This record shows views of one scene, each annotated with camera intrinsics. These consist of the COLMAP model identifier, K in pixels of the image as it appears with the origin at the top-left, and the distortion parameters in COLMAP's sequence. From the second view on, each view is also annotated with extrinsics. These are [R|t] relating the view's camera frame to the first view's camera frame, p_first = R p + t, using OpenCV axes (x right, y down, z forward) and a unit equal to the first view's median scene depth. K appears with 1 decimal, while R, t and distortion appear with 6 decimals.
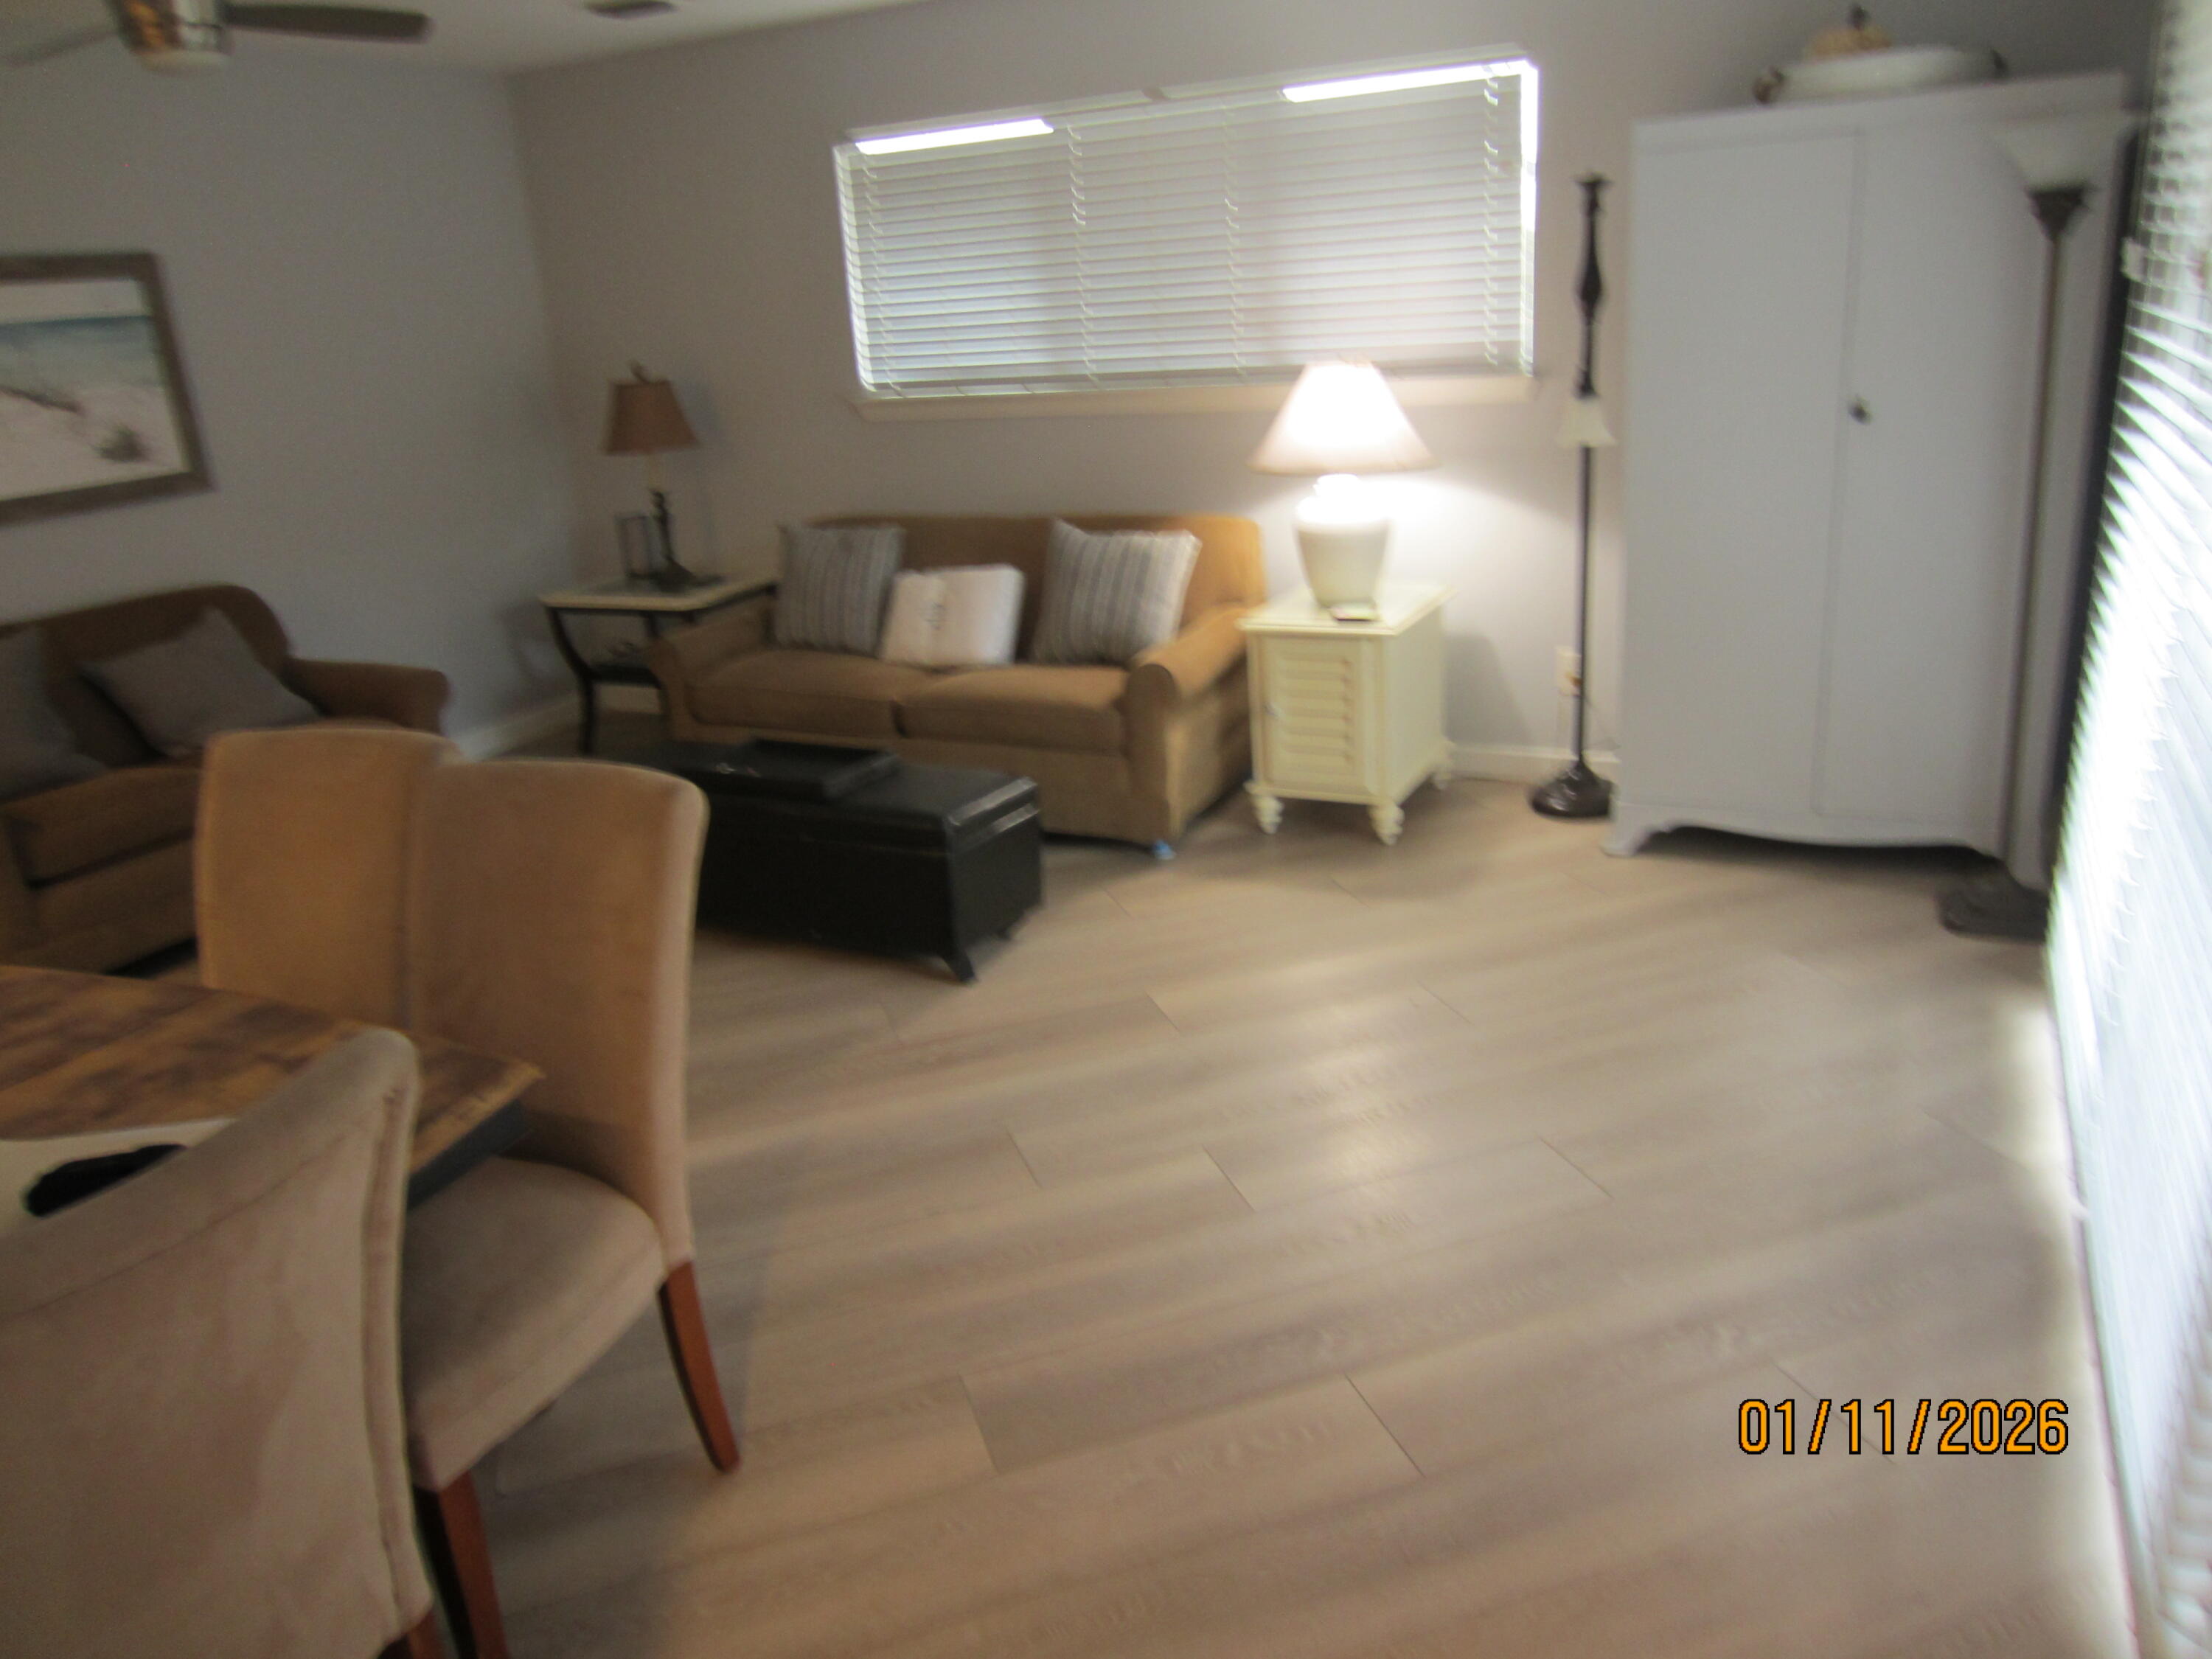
lens RADIAL K [[1568.1, 0, 1112.3], [0, 1568.1, 820.7], [0, 0, 1]] dist [-0.036223, 0.017226]
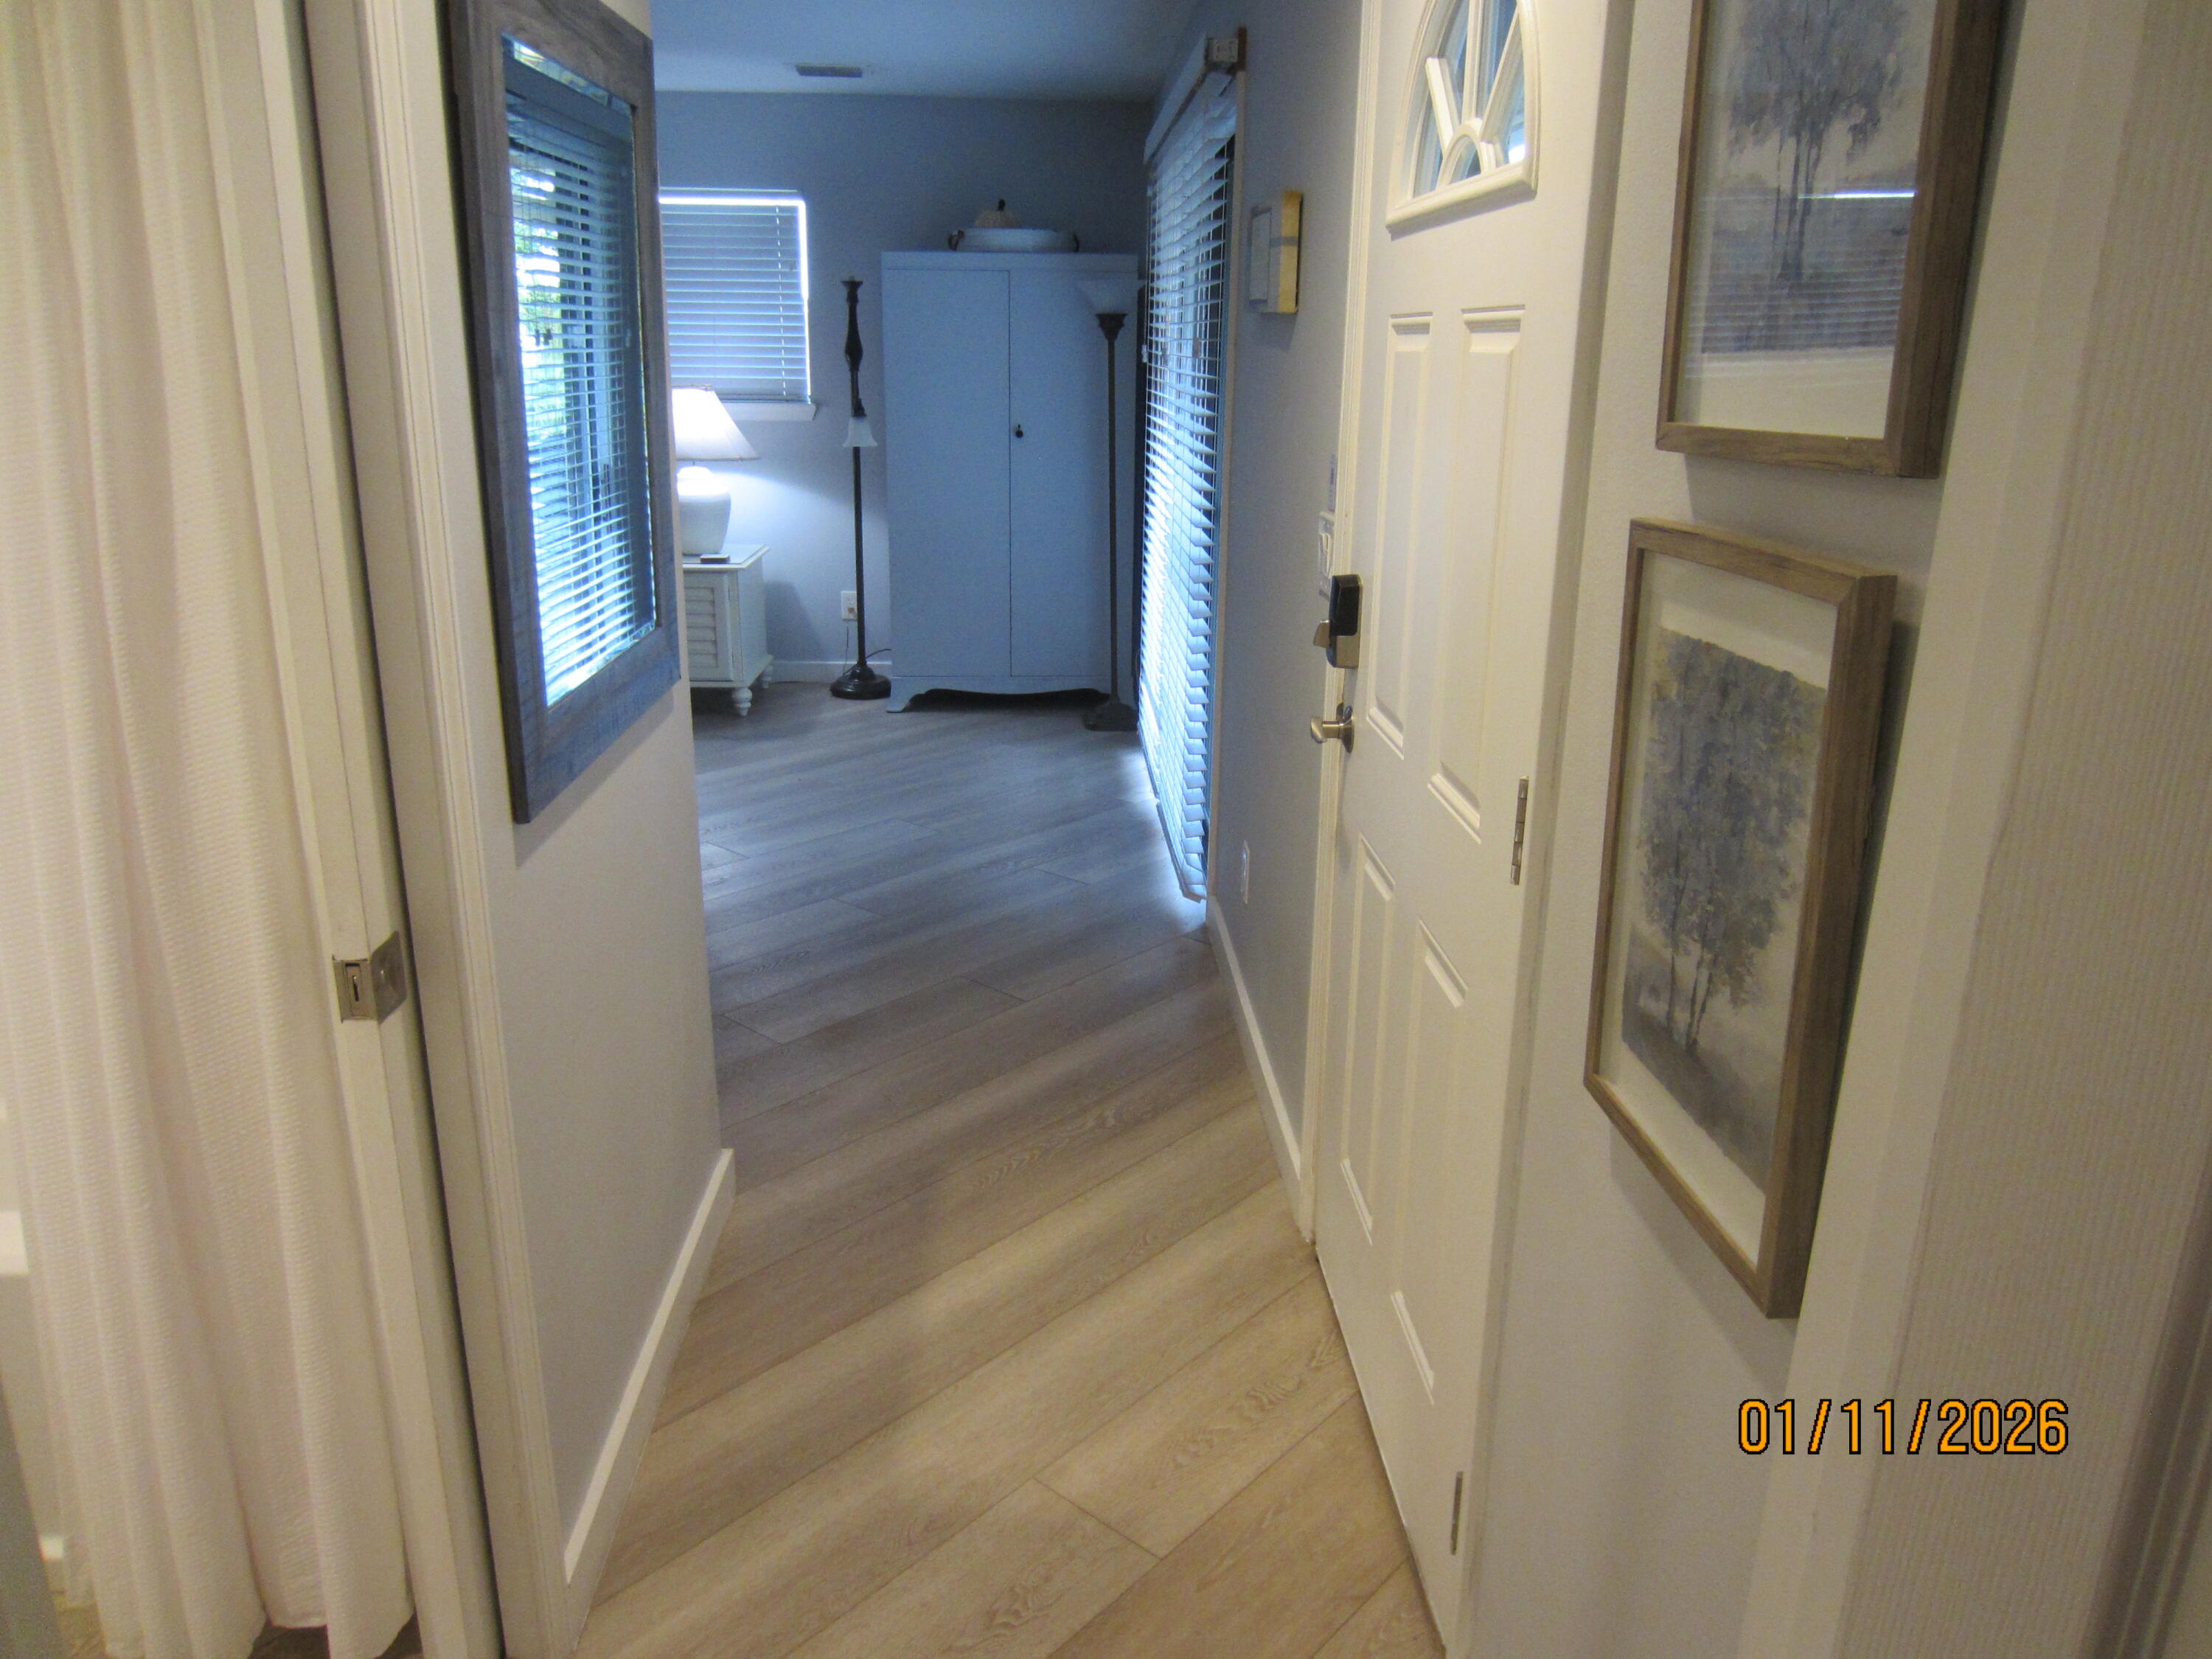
lens RADIAL K [[1568.1, 0, 1099.3], [0, 1568.1, 825.5], [0, 0, 1]] dist [-0.036223, 0.017226]
pose [[0.871949, -0.068259, 0.484816, -0.266337], [0.083810, 0.996427, -0.010443, 0.168287], [-0.482370, 0.049738, 0.874554, -0.459103]]
